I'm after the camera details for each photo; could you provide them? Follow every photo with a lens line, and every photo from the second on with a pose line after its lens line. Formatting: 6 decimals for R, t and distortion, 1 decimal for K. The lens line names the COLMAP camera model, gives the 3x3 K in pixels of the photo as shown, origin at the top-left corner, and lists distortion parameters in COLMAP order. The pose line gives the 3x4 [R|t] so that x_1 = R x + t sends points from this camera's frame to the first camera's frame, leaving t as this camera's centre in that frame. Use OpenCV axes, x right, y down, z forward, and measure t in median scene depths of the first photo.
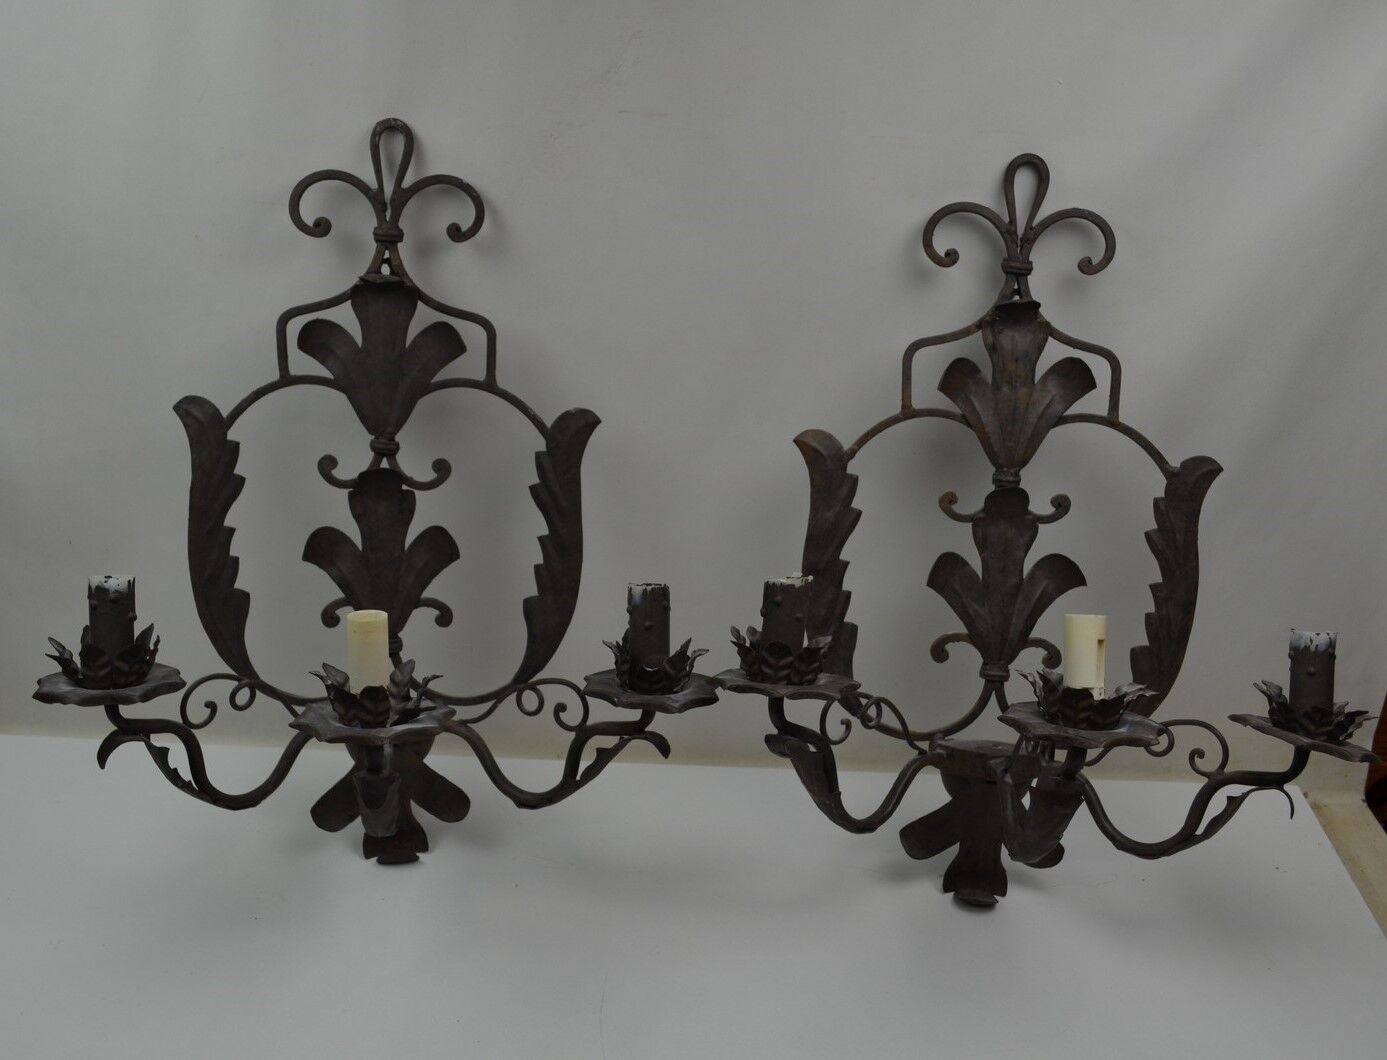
lens RADIAL K [[1444.6, 0, 639.3], [0, 1444.6, 536.2], [0, 0, 1]] dist [-0.050145, 0.000000]
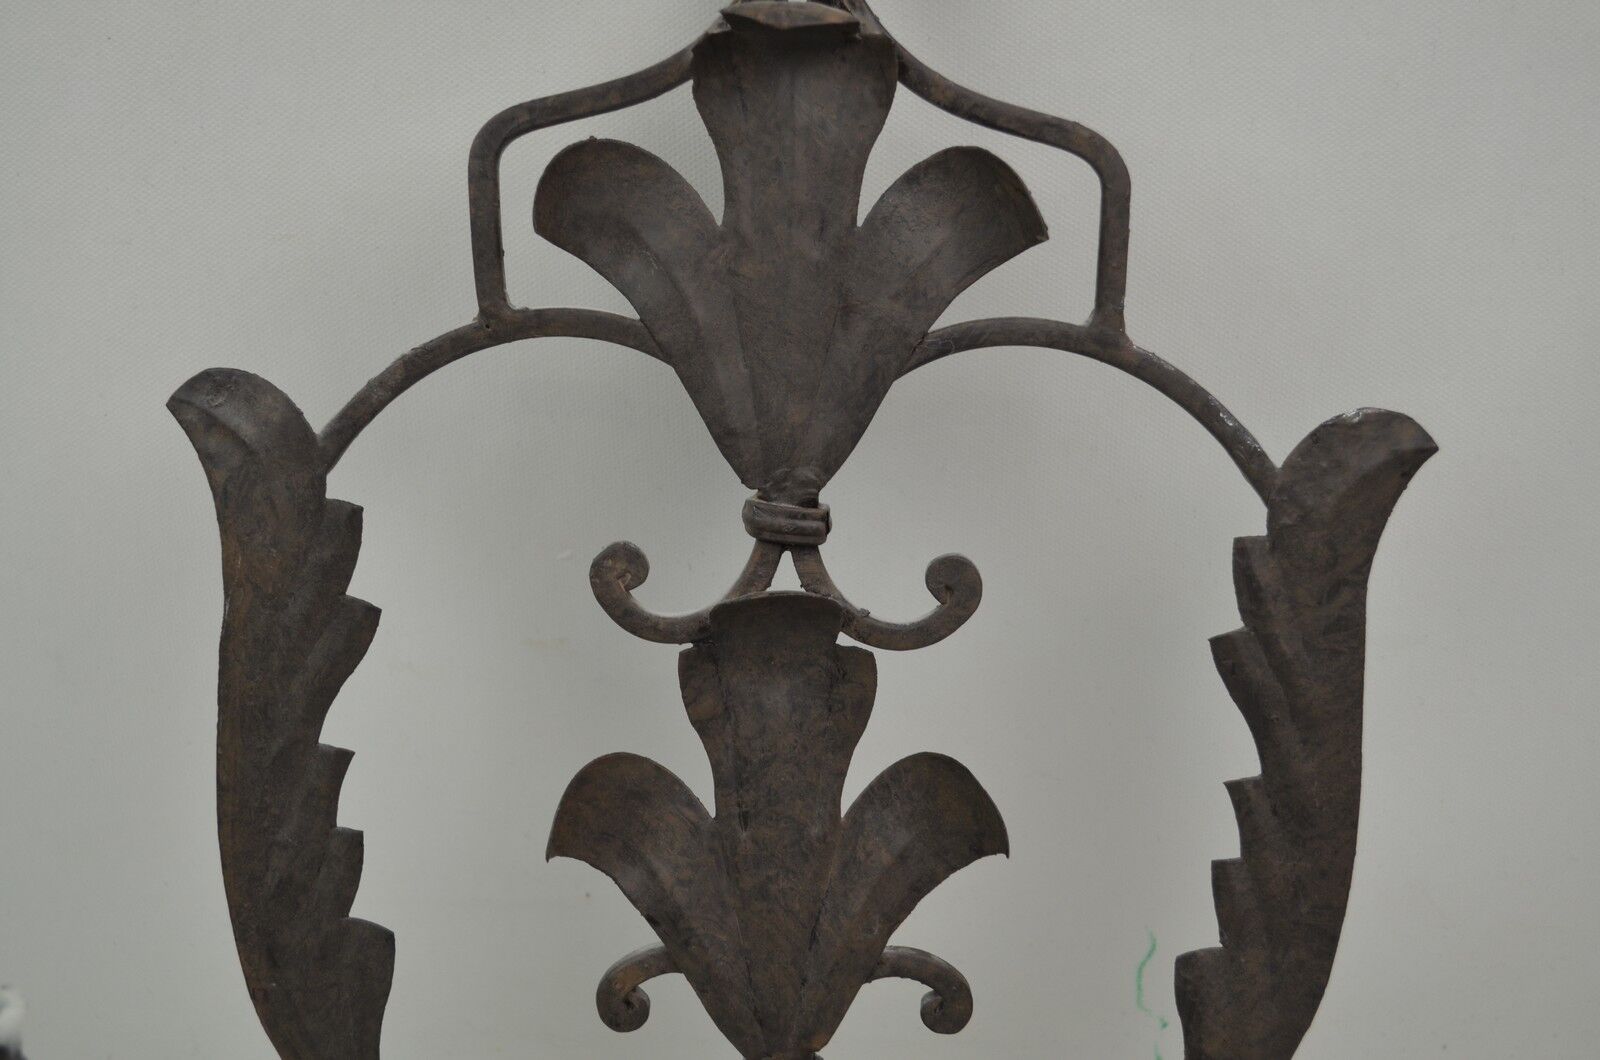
lens RADIAL K [[2219.9, 0, 810.7], [0, 2219.9, 542.3], [0, 0, 1]] dist [-0.002860, 0.000000]
pose [[0.995424, 0.015281, -0.094332, -0.123885], [-0.009714, 0.998199, 0.059195, -0.089058], [0.095066, -0.058007, 0.993779, 0.492271]]
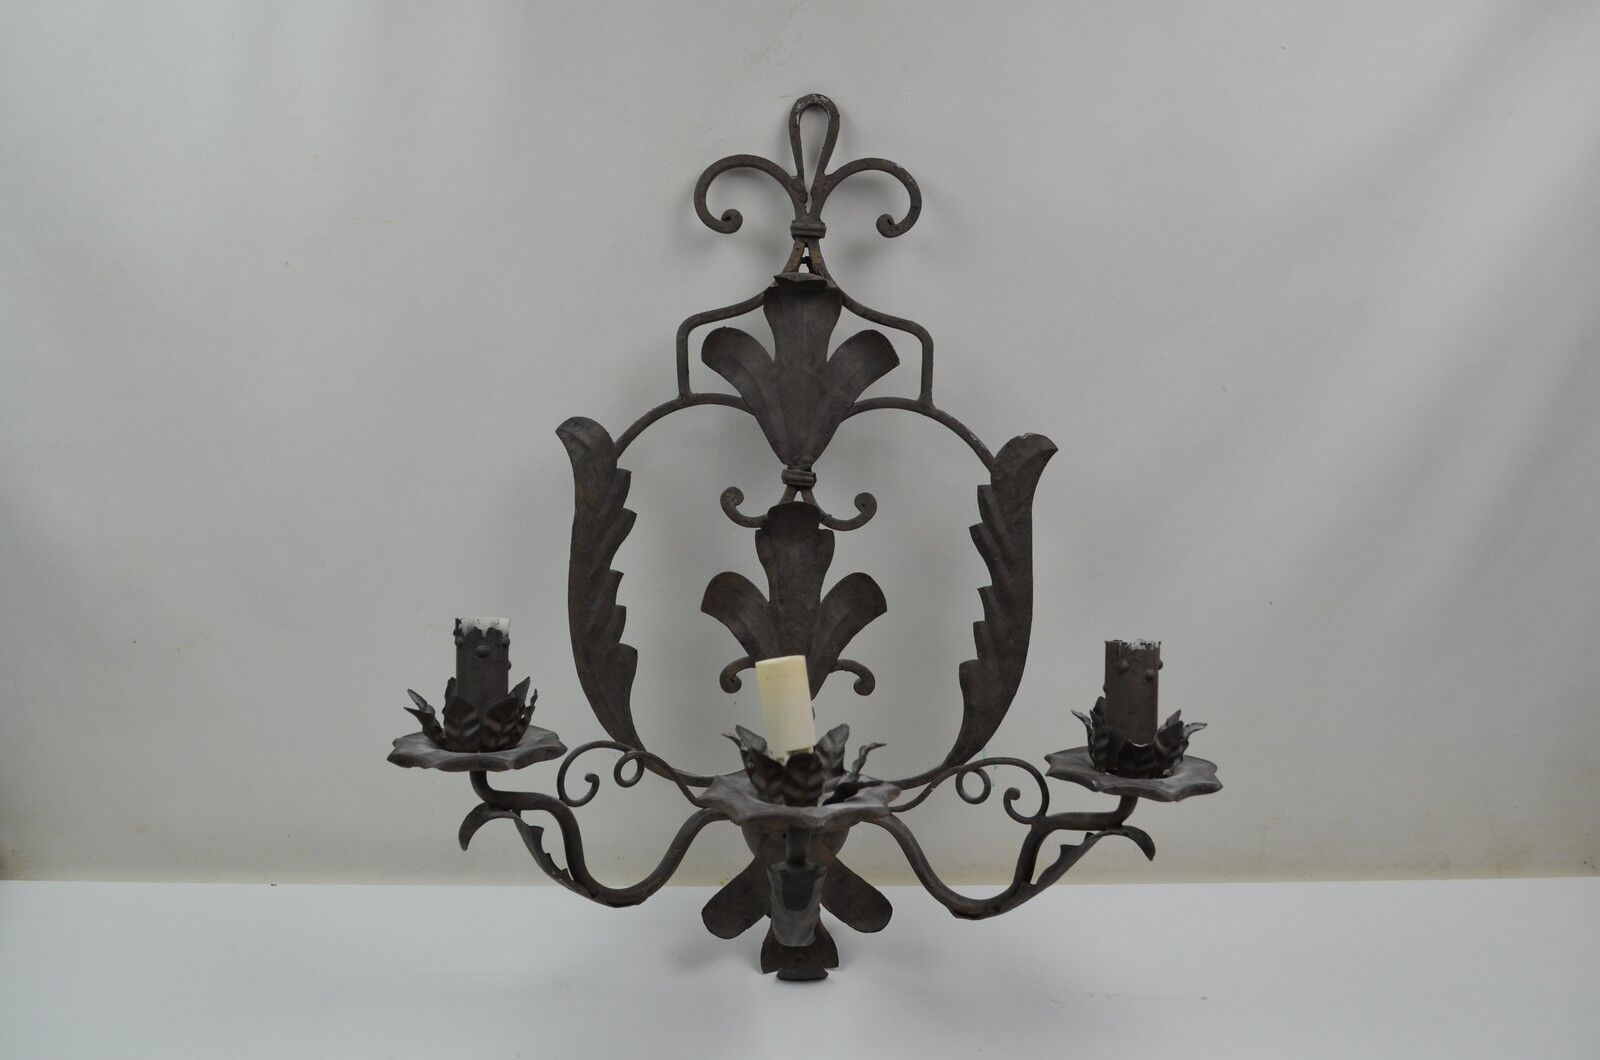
lens RADIAL K [[1452.5, 0, 793.3], [0, 1452.5, 542.1], [0, 0, 1]] dist [-0.057234, 0.000000]
pose [[0.991514, 0.007075, -0.129808, -0.070192], [-0.016555, 0.997260, -0.072097, 0.037139], [0.128943, 0.073634, 0.988914, 0.163595]]
